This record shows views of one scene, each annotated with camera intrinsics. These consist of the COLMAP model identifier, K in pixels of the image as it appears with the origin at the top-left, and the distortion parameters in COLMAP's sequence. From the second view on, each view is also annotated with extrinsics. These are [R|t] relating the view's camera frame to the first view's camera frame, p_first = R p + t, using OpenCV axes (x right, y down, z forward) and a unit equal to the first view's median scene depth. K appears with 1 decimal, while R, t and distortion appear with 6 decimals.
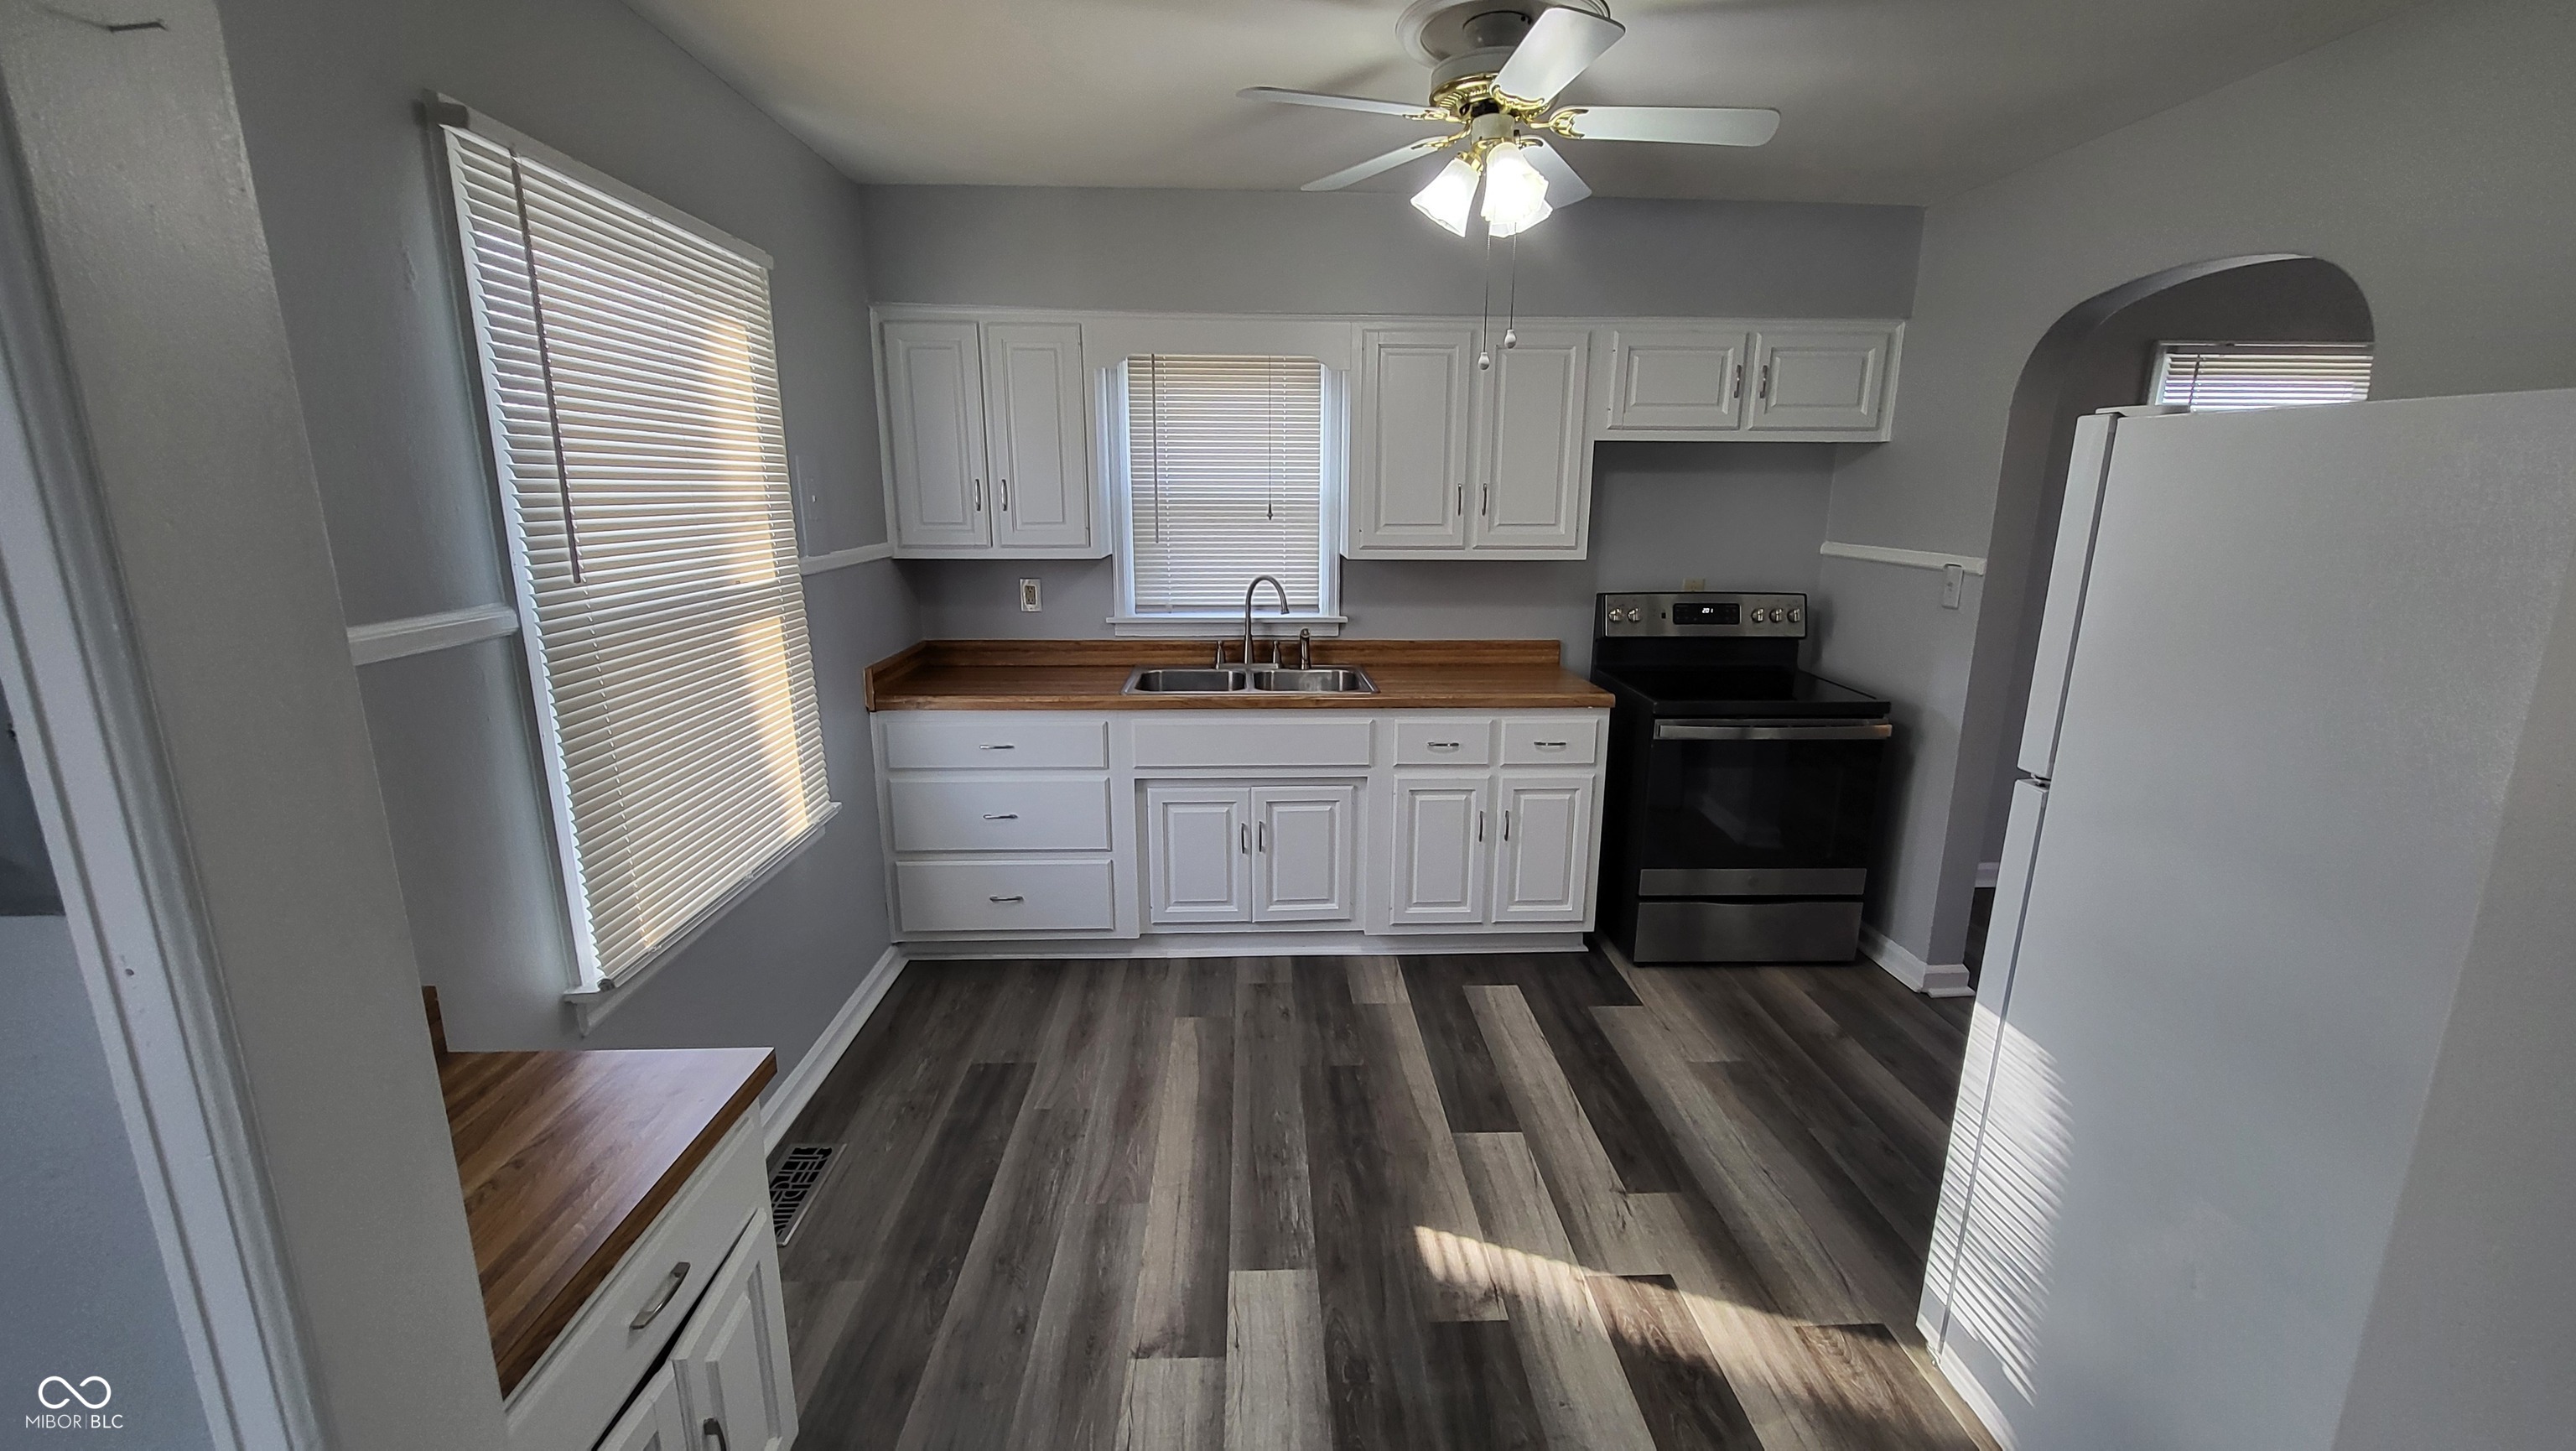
lens RADIAL K [[1011.2, 0, 1294.9], [0, 1011.2, 716.4], [0, 0, 1]] dist [-0.002176, -0.000221]
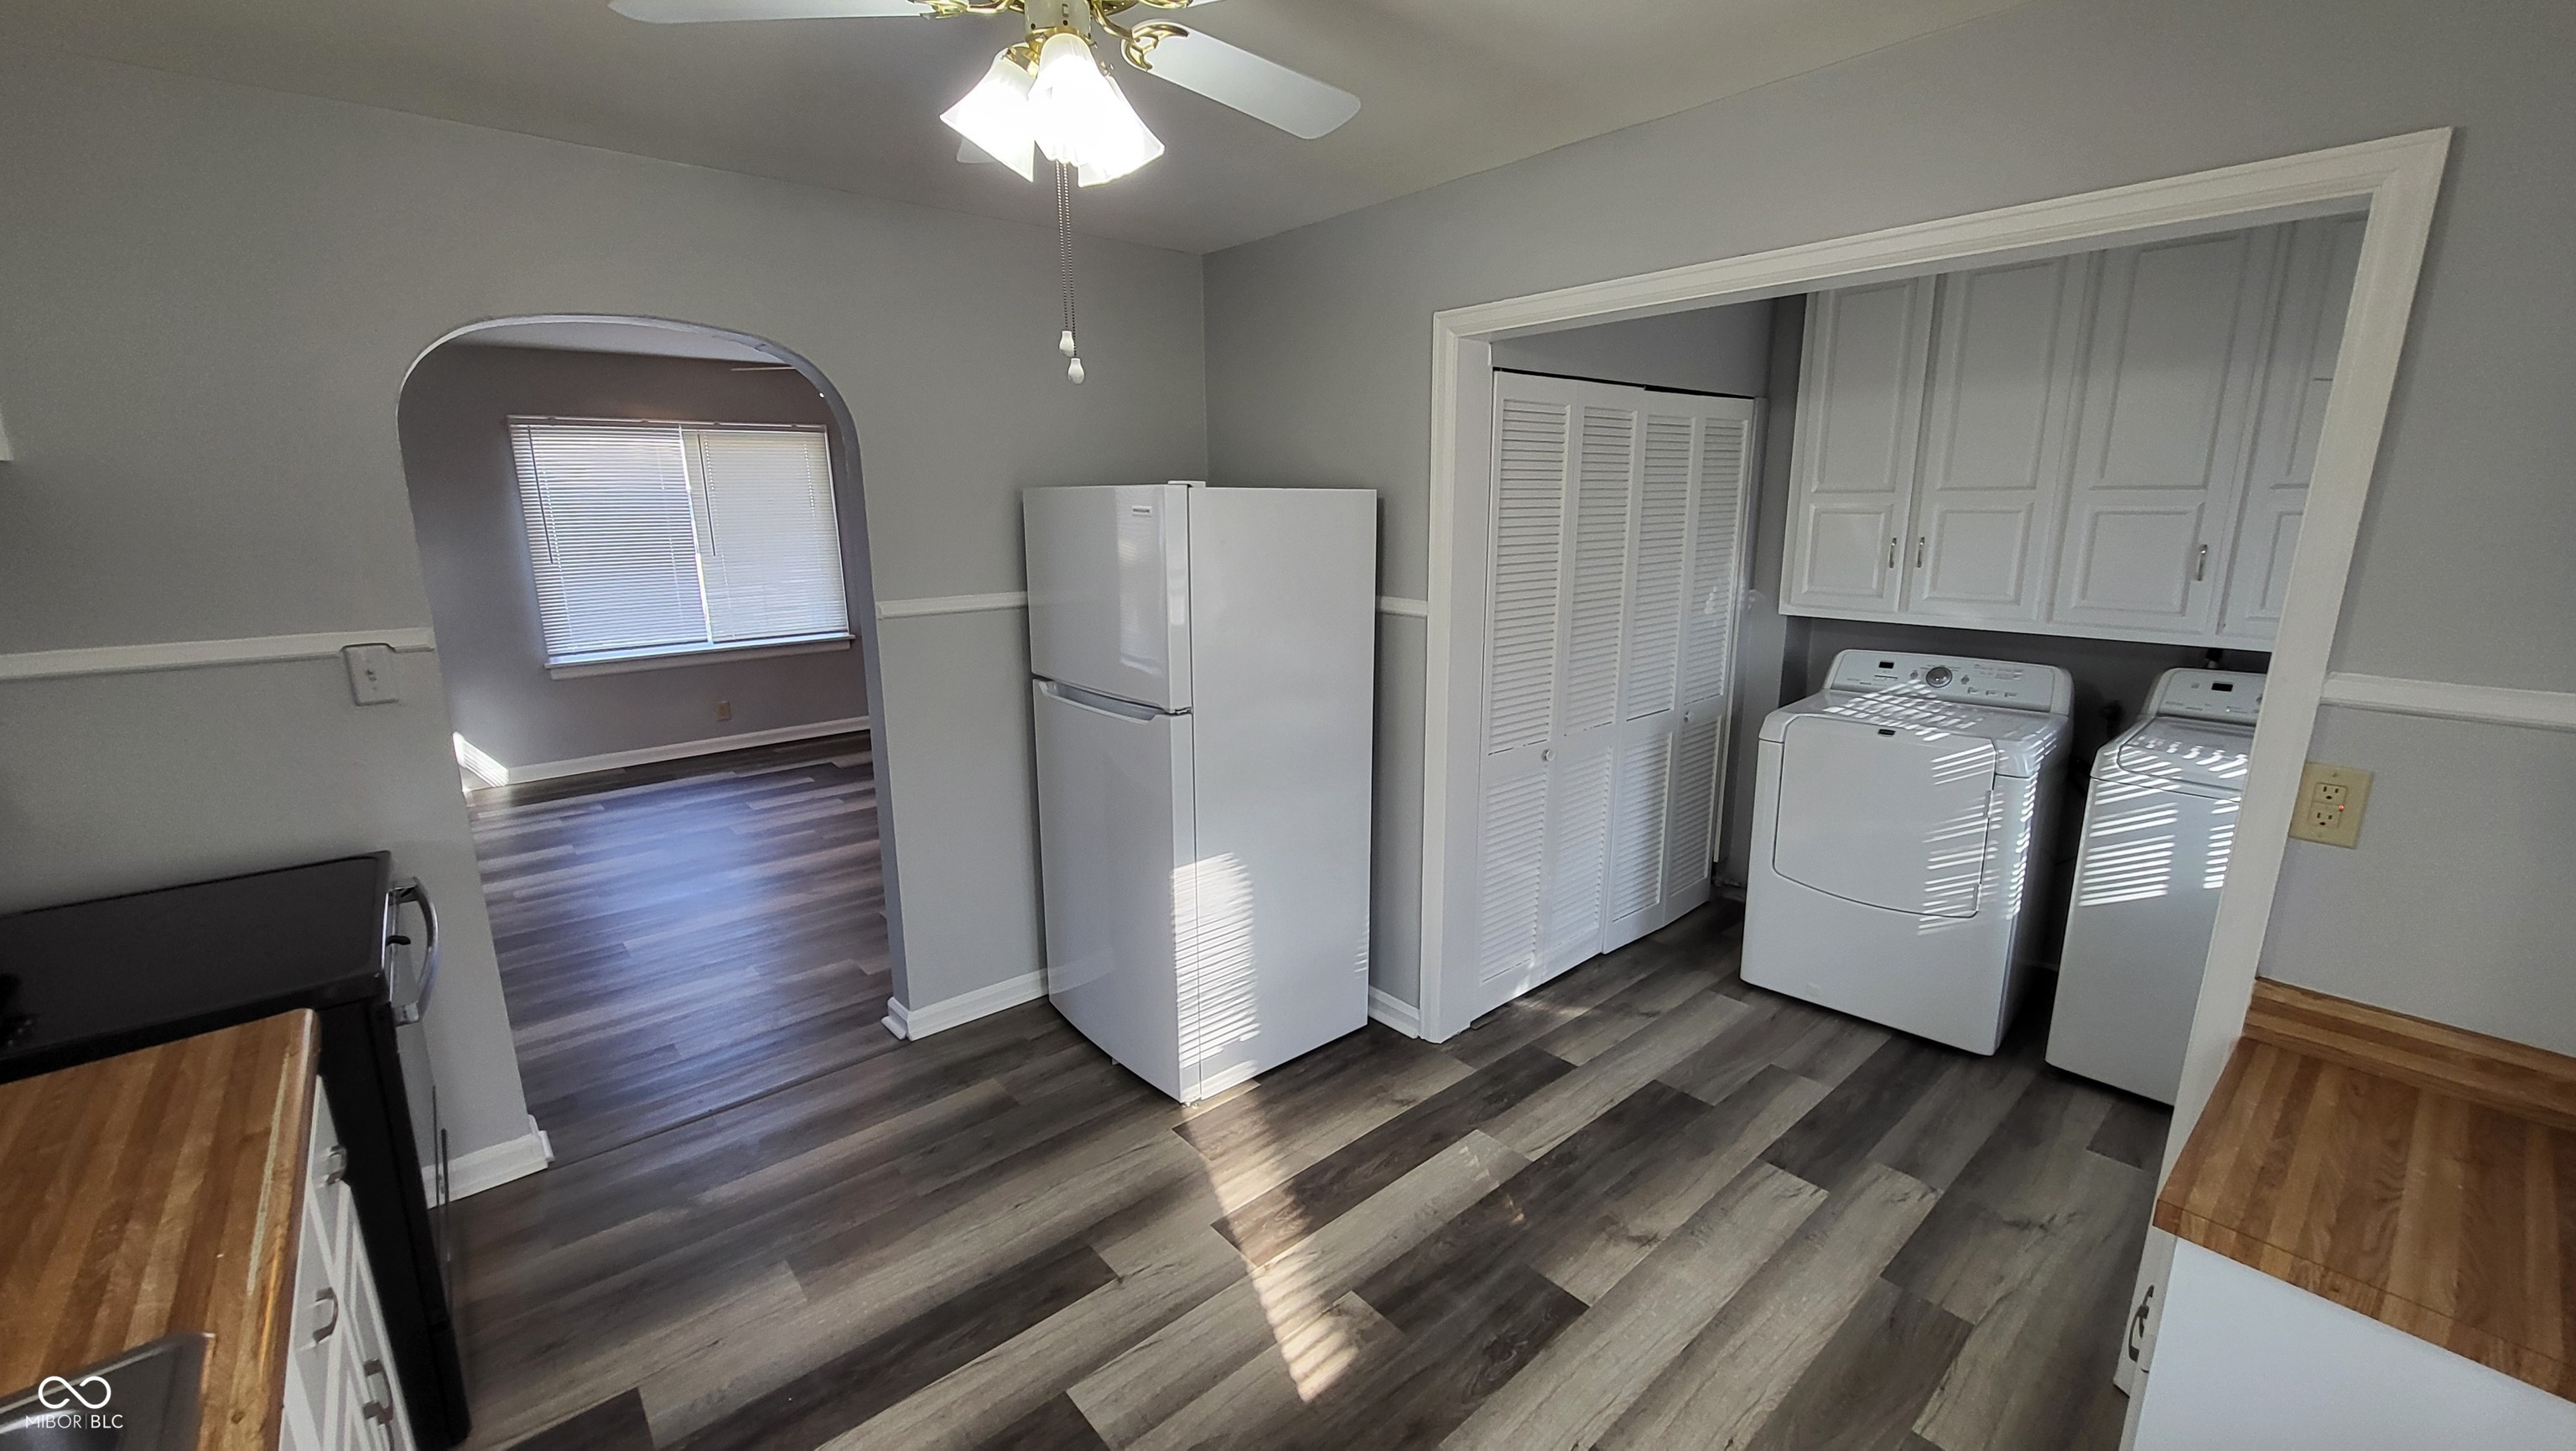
lens RADIAL K [[1011.2, 0, 1294.9], [0, 1011.2, 716.4], [0, 0, 1]] dist [-0.002176, -0.000221]
pose [[-0.621920, -0.171165, 0.764145, -0.445208], [0.174303, 0.921081, 0.348179, -0.342773], [-0.763435, 0.349733, -0.543004, 1.312200]]
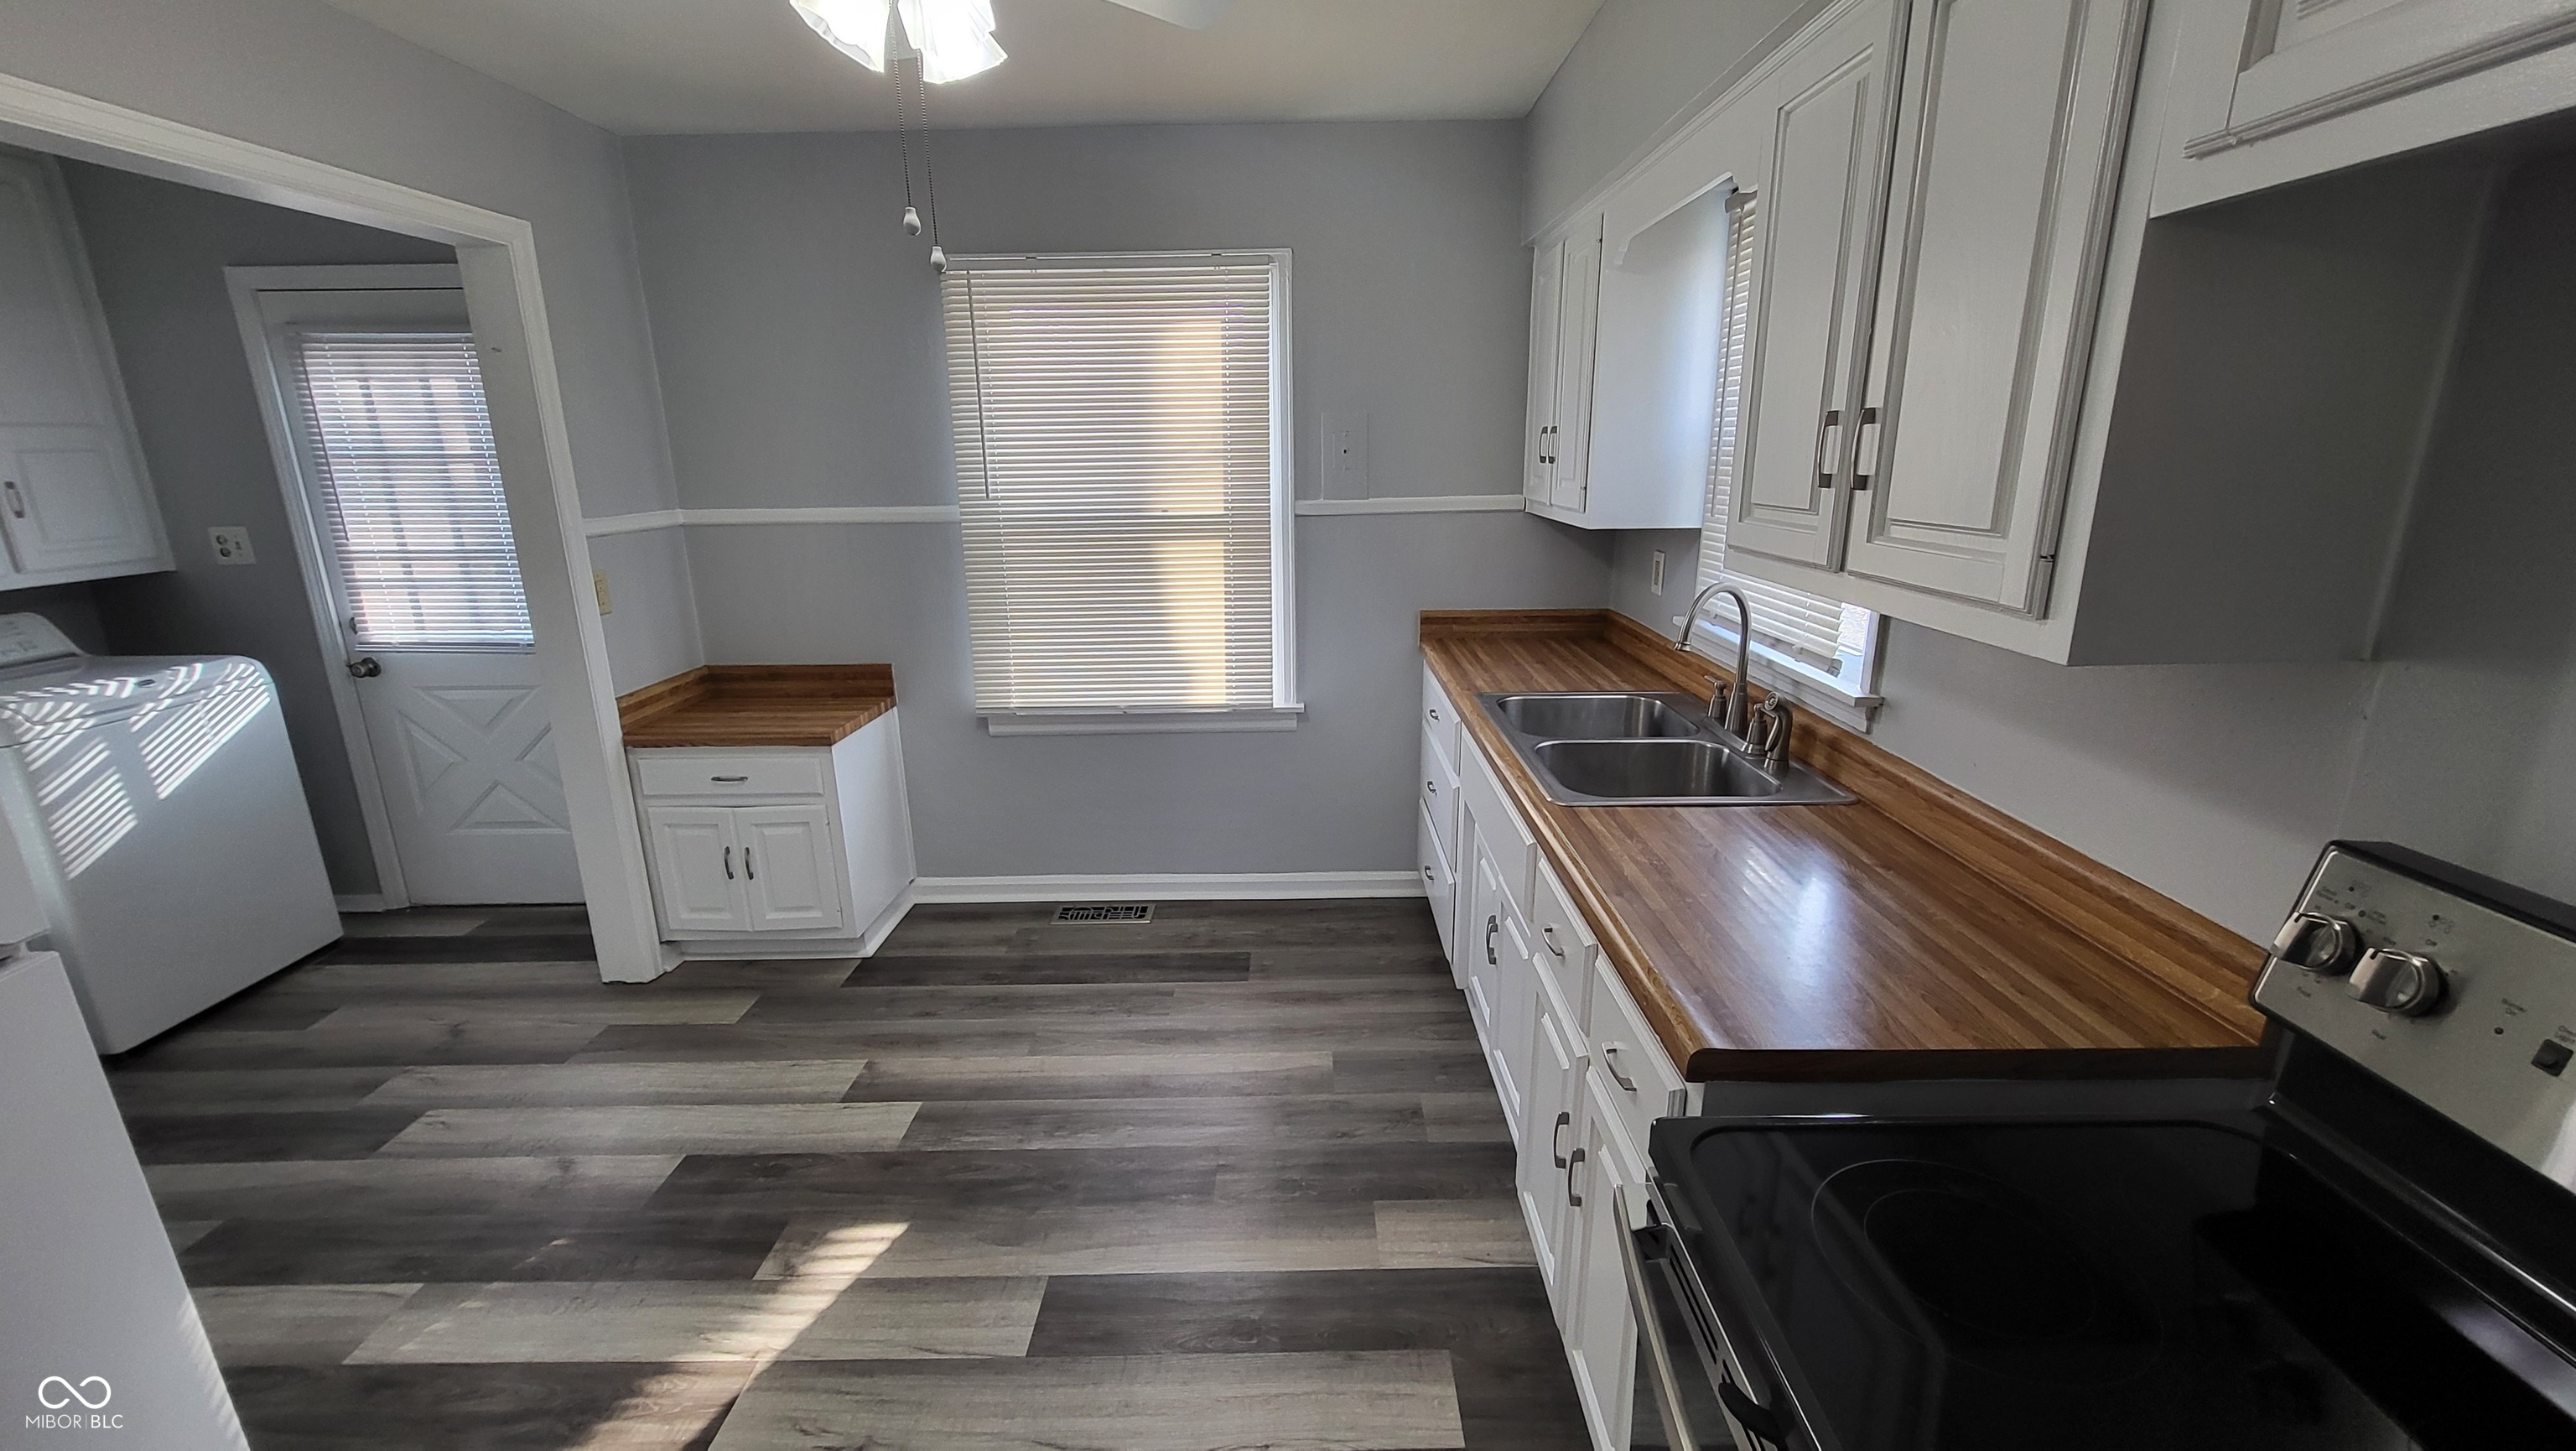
lens RADIAL K [[1011.2, 0, 1294.9], [0, 1011.2, 716.4], [0, 0, 1]] dist [-0.002176, -0.000221]
pose [[-0.046580, 0.253078, -0.966324, 0.934228], [-0.203648, 0.944651, 0.257219, -0.275795], [0.977936, 0.208771, 0.007537, 1.291375]]
